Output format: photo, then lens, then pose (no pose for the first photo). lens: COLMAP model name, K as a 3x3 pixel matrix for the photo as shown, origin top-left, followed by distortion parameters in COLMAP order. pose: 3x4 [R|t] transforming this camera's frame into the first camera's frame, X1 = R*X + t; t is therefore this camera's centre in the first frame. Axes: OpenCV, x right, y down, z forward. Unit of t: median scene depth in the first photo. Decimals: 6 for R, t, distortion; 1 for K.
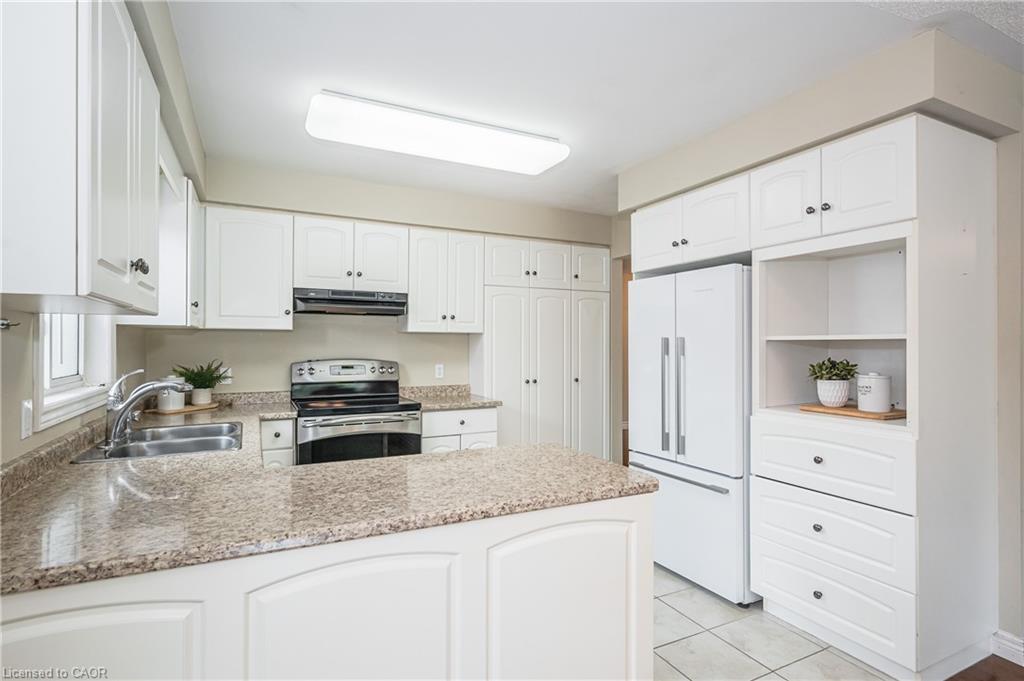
lens RADIAL K [[515.3, 0, 512.0], [0, 515.3, 340.5], [0, 0, 1]] dist [-0.000994, 0.000060]
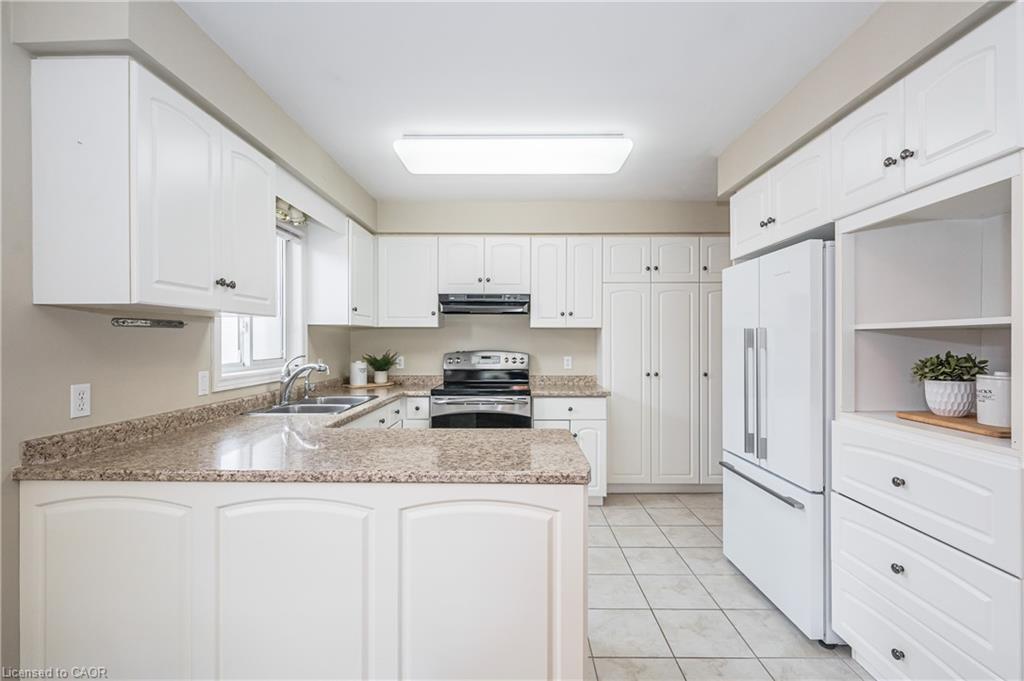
lens RADIAL K [[459.6, 0, 513.6], [0, 459.6, 340.7], [0, 0, 1]] dist [-0.001372, -0.000773]
pose [[0.889740, -0.002144, -0.456463, 0.252654], [0.005134, 0.999973, 0.005309, 0.007688], [0.456440, -0.007067, 0.889726, 0.076895]]
